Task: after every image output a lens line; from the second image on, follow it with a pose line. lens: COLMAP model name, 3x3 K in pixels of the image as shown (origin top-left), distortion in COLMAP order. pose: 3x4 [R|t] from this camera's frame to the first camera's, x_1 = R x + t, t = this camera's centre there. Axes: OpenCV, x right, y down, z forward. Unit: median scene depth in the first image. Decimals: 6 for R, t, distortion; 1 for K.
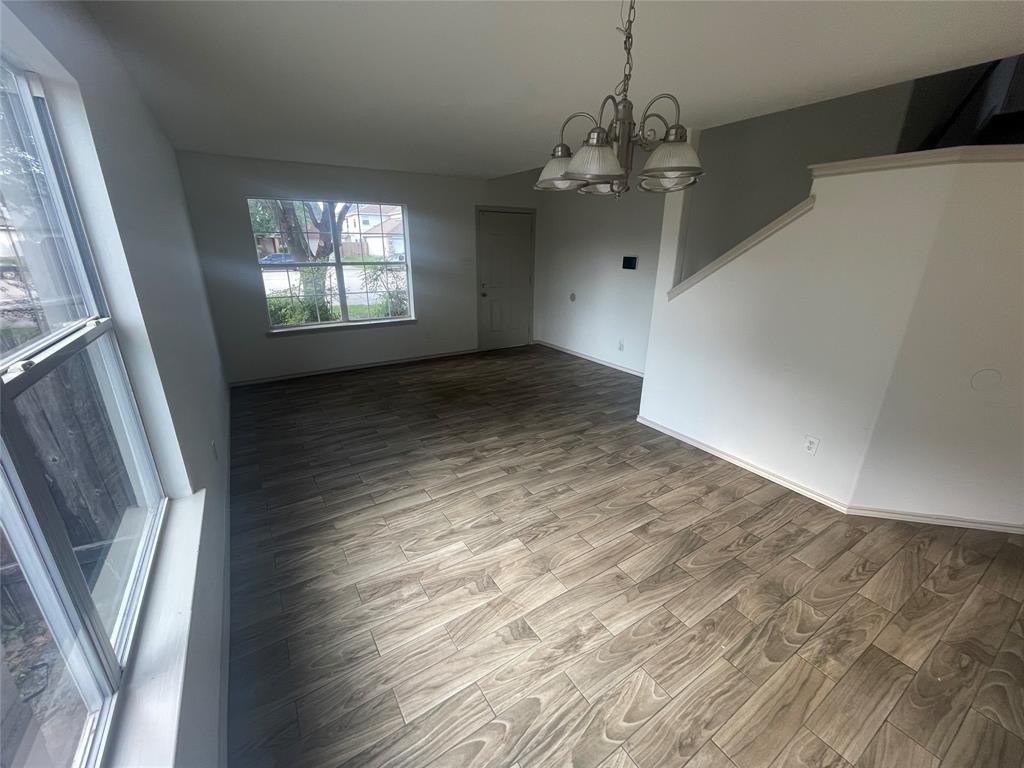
lens RADIAL K [[413.1, 0, 508.4], [0, 413.1, 387.6], [0, 0, 1]] dist [-0.003957, -0.001507]
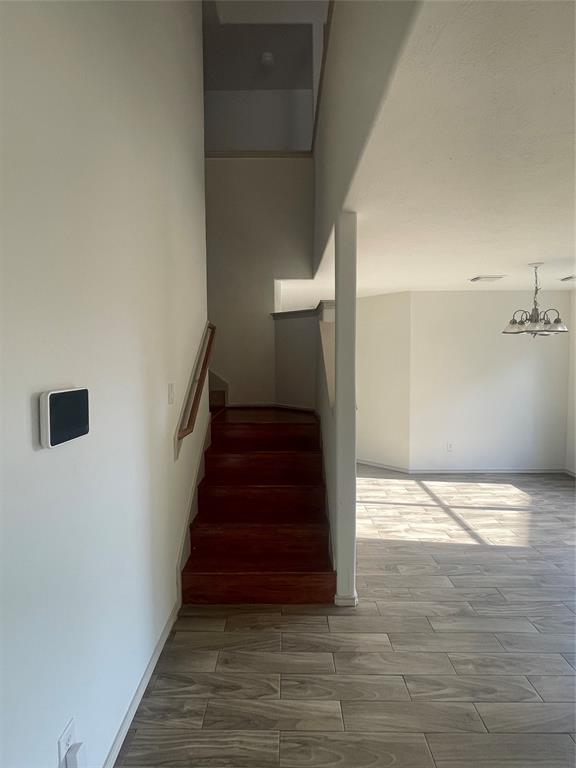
lens RADIAL K [[397.5, 0, 284.1], [0, 397.5, 378.5], [0, 0, 1]] dist [-0.013051, 0.001338]
pose [[-0.842947, -0.034878, 0.536865, 0.105835], [0.171161, 0.928662, 0.329077, -0.610518], [-0.510044, 0.369285, -0.776842, 1.796398]]
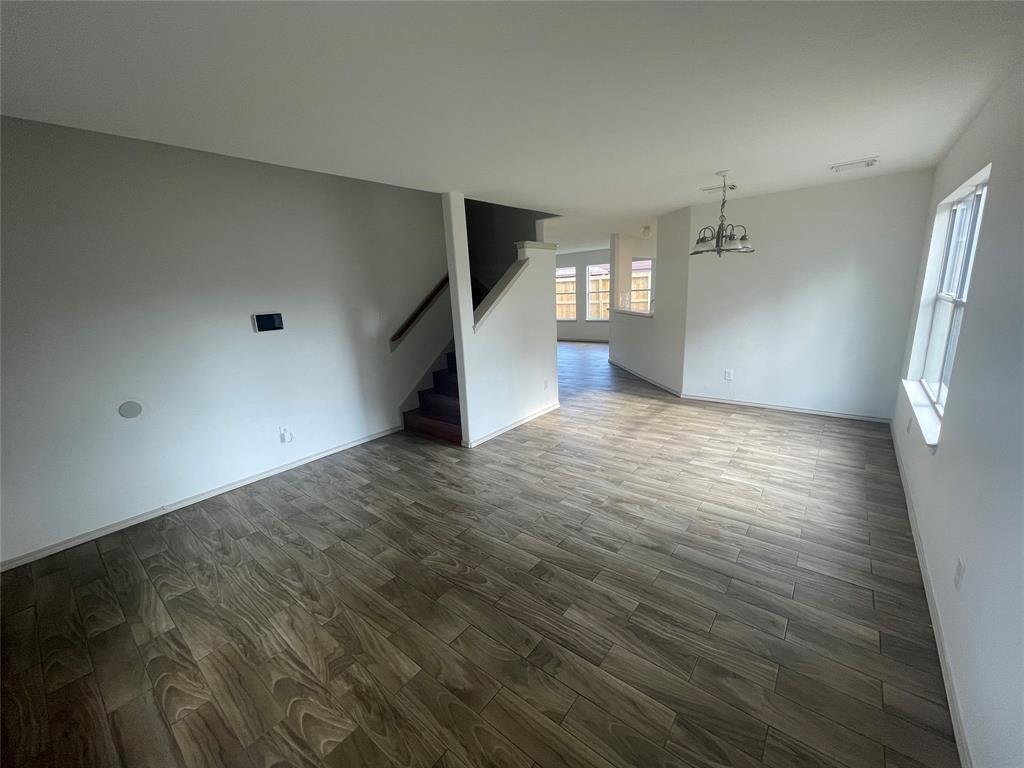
lens RADIAL K [[413.1, 0, 508.9], [0, 413.1, 382.9], [0, 0, 1]] dist [-0.003957, -0.001507]
pose [[-0.319252, -0.211919, 0.923671, -0.845513], [0.354986, 0.876969, 0.323899, -0.477238], [-0.878671, 0.431295, -0.204745, 1.343536]]
